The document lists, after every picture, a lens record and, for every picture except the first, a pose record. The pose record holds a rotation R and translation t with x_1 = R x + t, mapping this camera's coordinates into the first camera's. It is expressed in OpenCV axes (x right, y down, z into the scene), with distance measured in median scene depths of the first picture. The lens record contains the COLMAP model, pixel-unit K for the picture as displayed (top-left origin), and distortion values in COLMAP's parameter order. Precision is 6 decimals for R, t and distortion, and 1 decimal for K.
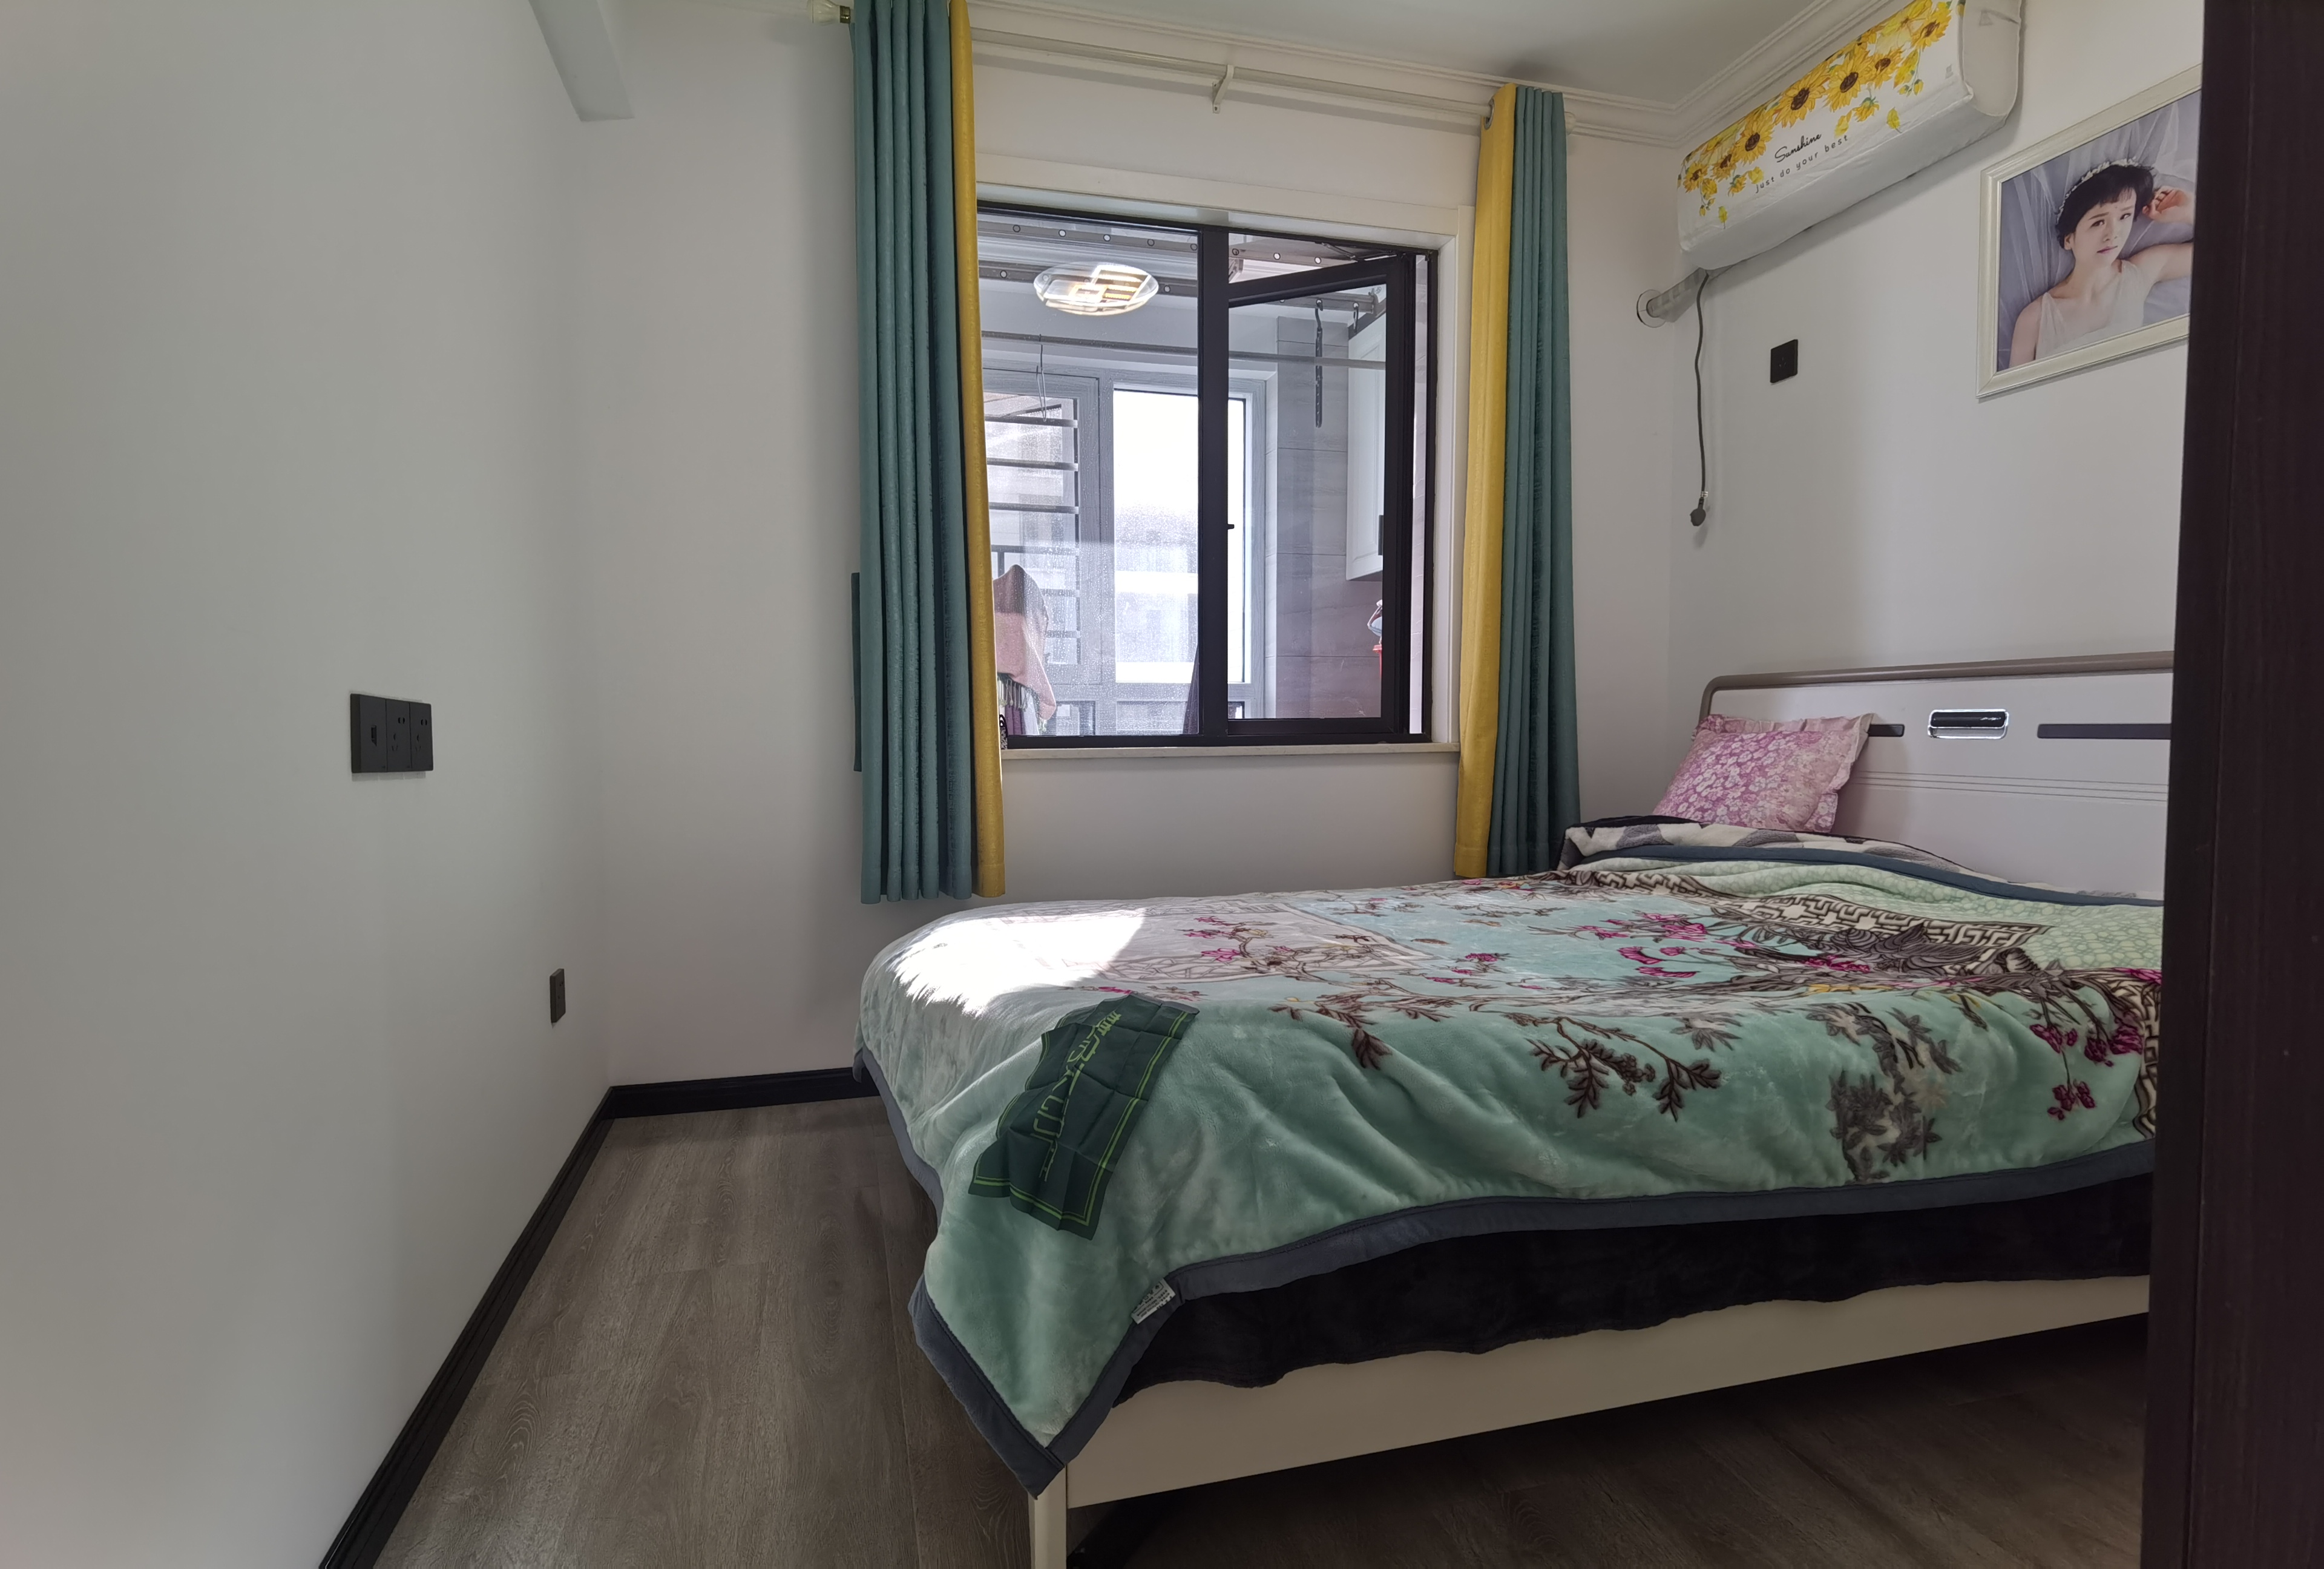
lens RADIAL K [[1185.8, 0, 1162.0], [0, 1185.8, 784.5], [0, 0, 1]] dist [-0.001371, 0.008183]
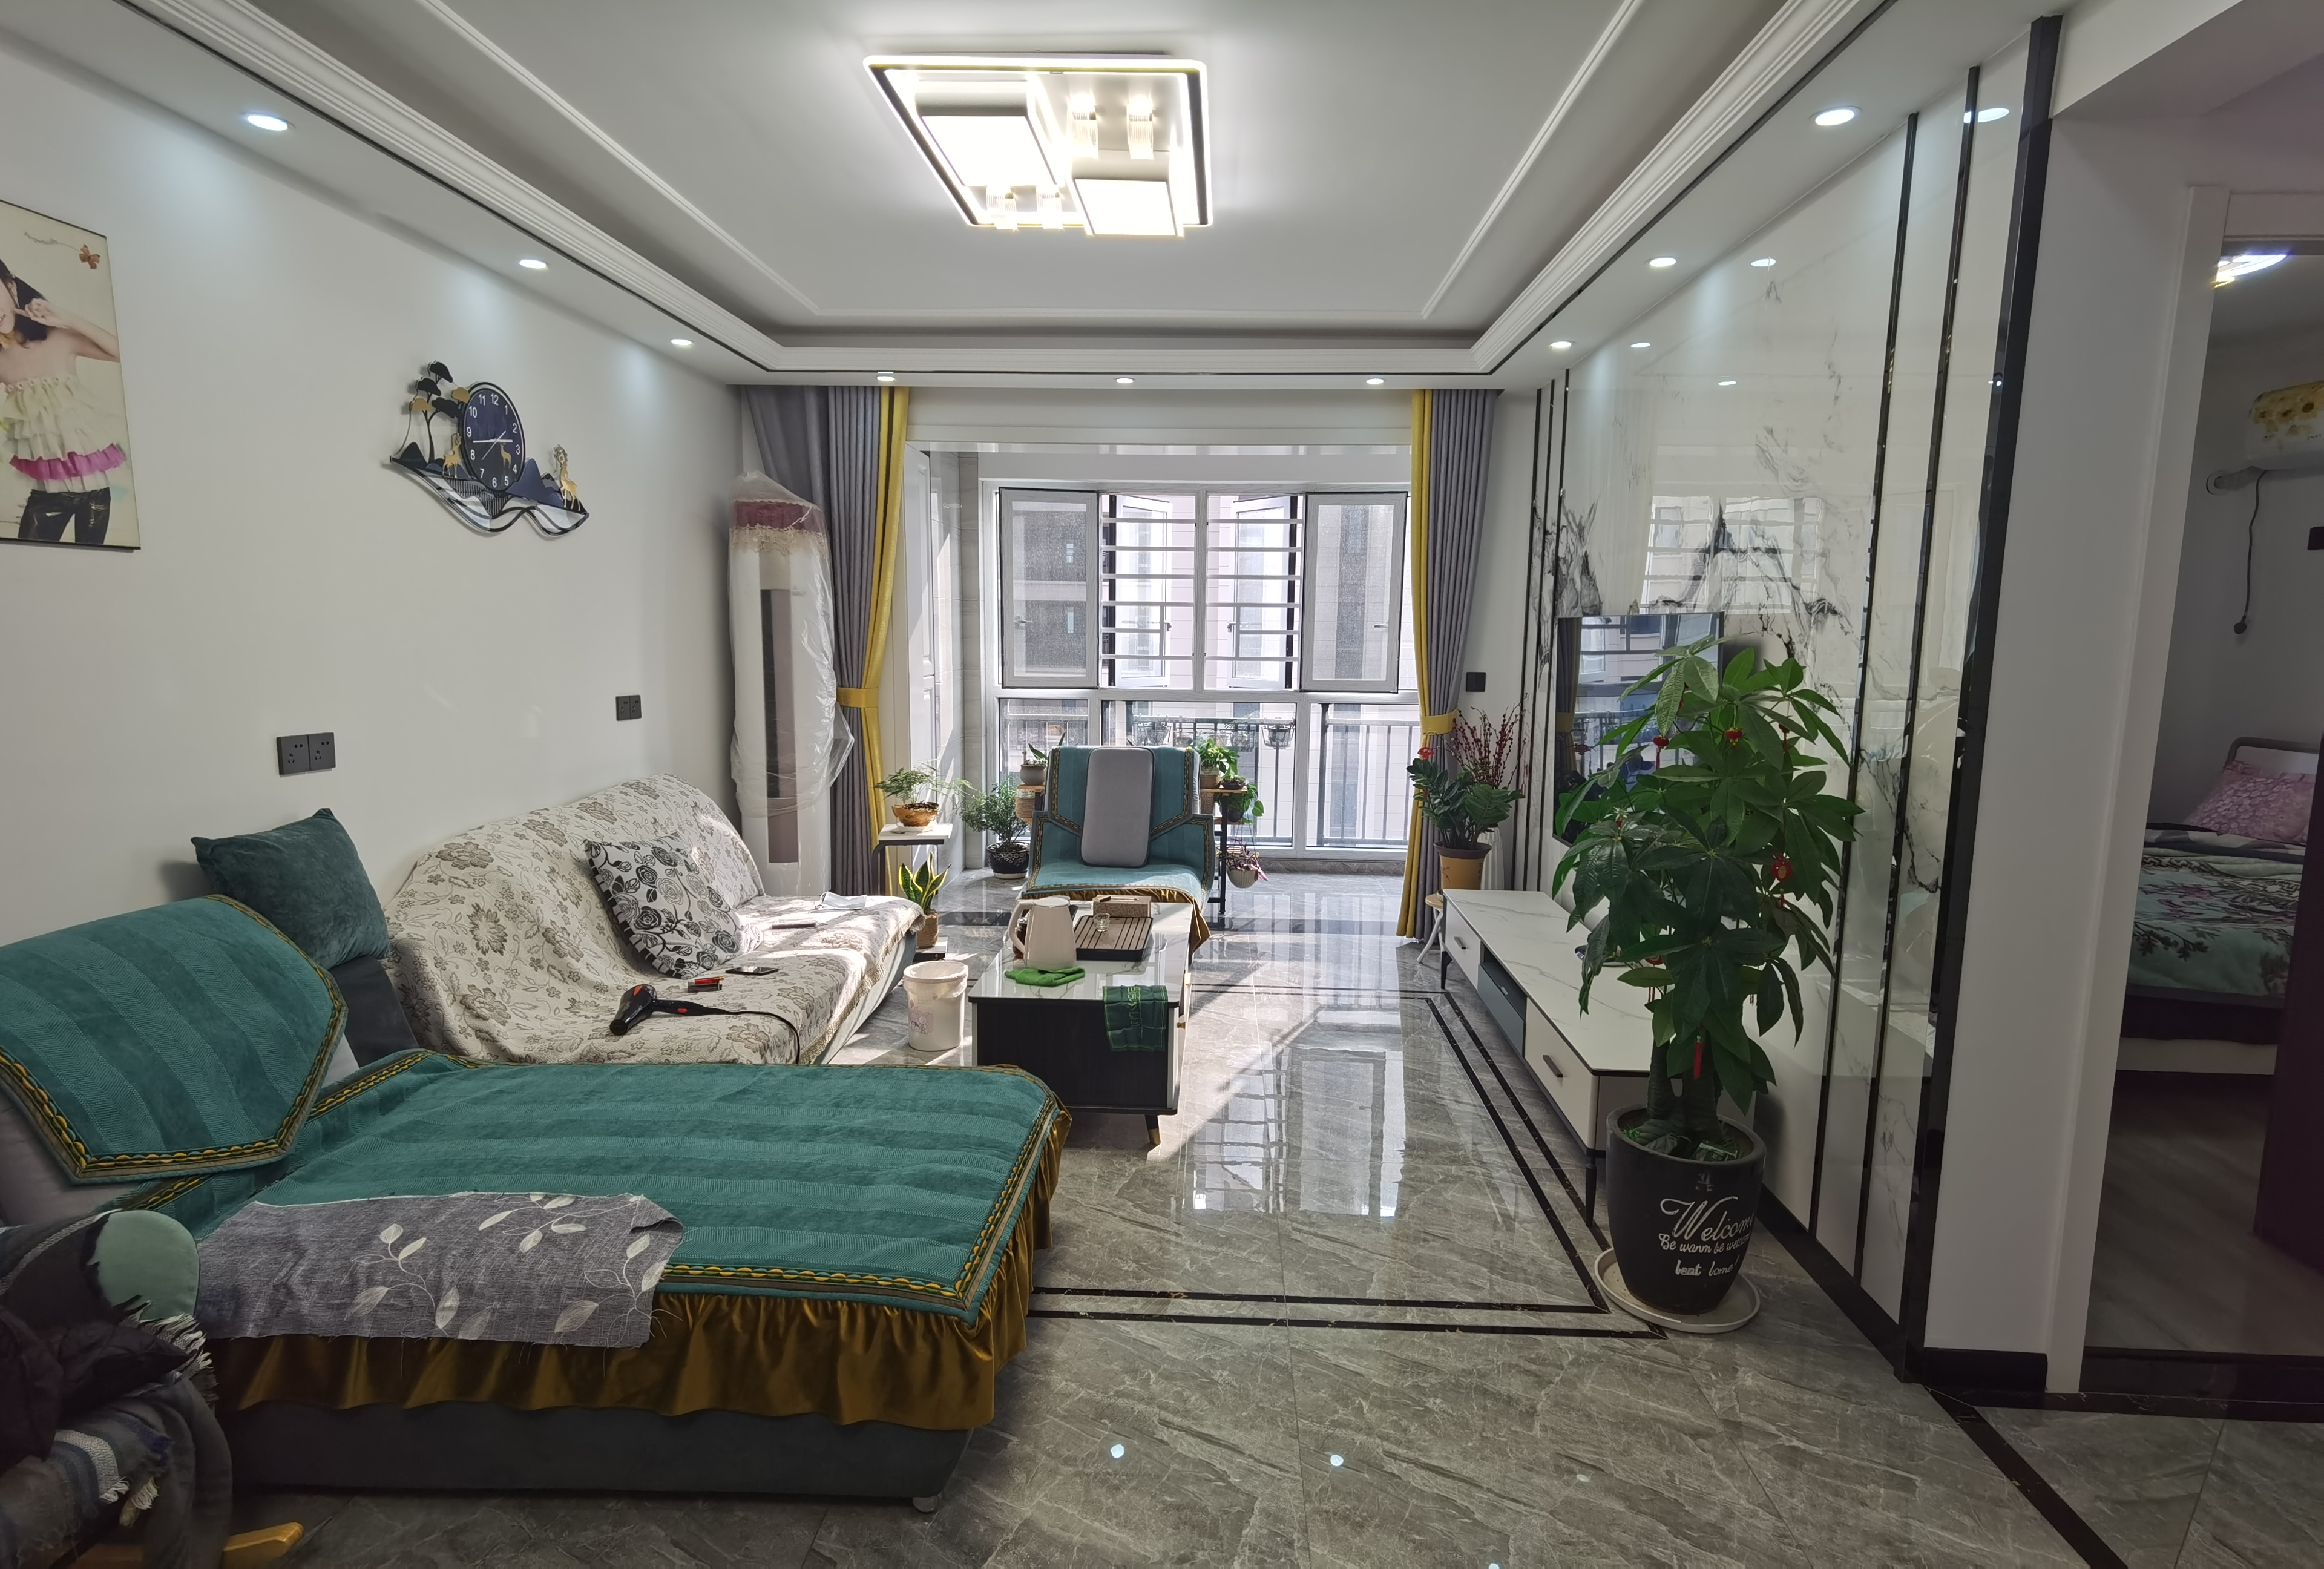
lens RADIAL K [[1185.8, 0, 1162.0], [0, 1185.8, 784.5], [0, 0, 1]] dist [-0.001371, 0.008183]
pose [[0.950523, 0.057386, -0.305308, -0.527939], [-0.032205, 0.995697, 0.086889, -0.151651], [0.308980, -0.072757, 0.948281, -1.220238]]
